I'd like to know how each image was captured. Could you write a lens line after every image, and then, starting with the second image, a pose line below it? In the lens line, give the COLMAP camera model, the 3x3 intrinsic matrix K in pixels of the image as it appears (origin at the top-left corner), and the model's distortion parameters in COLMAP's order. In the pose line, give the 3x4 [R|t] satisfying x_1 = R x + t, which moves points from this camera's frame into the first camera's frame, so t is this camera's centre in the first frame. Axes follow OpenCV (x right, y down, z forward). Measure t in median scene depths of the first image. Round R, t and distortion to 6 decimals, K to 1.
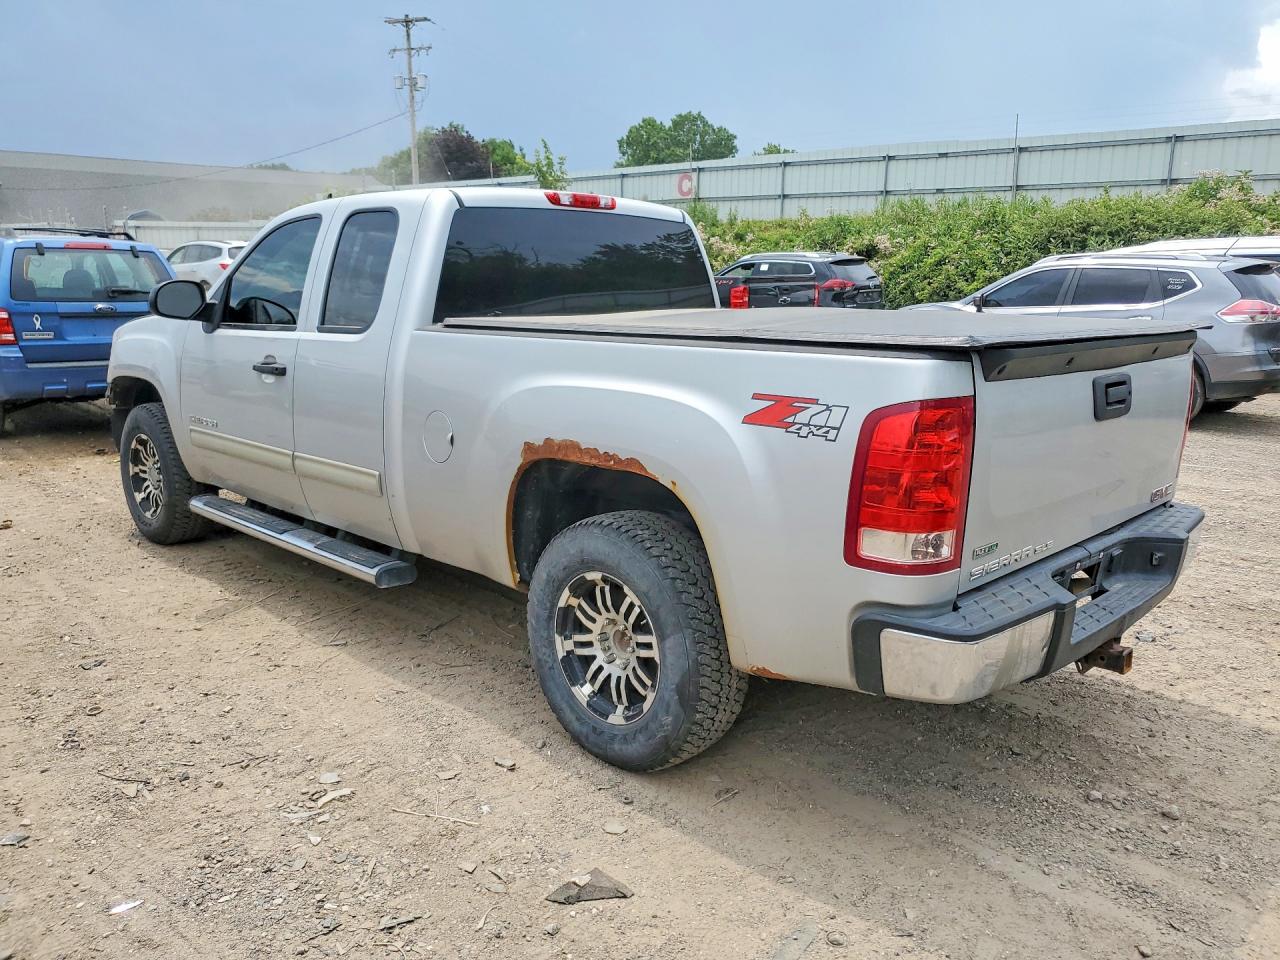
lens RADIAL K [[1010.7, 0, 640.0], [0, 1010.7, 480.0], [0, 0, 1]] dist [-0.013199, 0.033345]
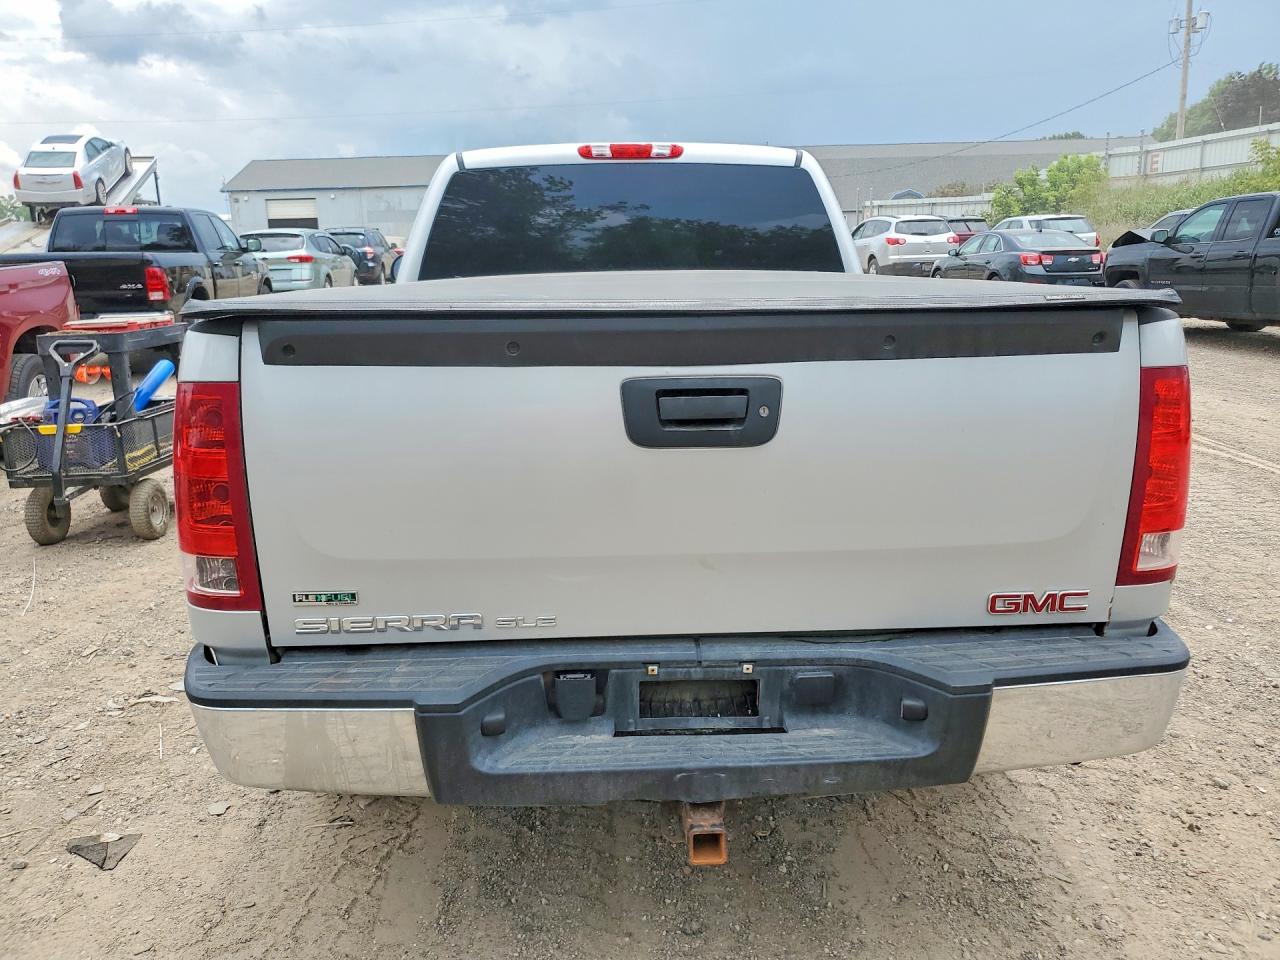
lens RADIAL K [[1010.7, 0, 640.0], [0, 1010.7, 480.0], [0, 0, 1]] dist [-0.013199, 0.033345]
pose [[0.735205, 0.131733, -0.664921, 0.567700], [-0.115815, 0.990922, 0.068262, -0.052435], [0.667878, 0.026821, 0.743788, 0.352373]]
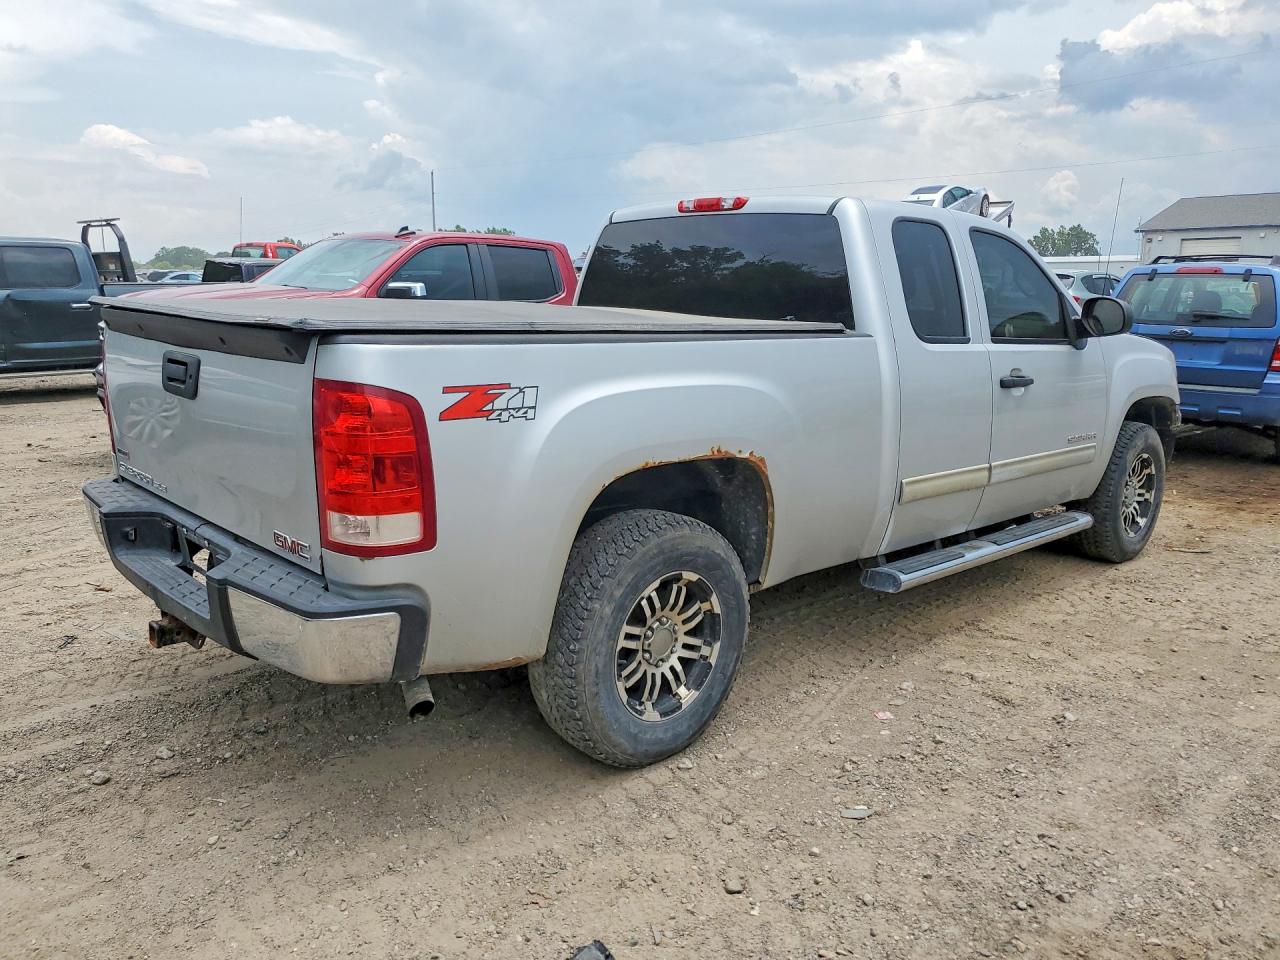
lens RADIAL K [[1010.7, 0, 640.0], [0, 1010.7, 480.0], [0, 0, 1]] dist [-0.013199, 0.033345]
pose [[-0.065409, 0.179760, -0.981534, 0.979241], [-0.223804, 0.955938, 0.189986, -0.186407], [0.972437, 0.232098, -0.022296, 1.004191]]
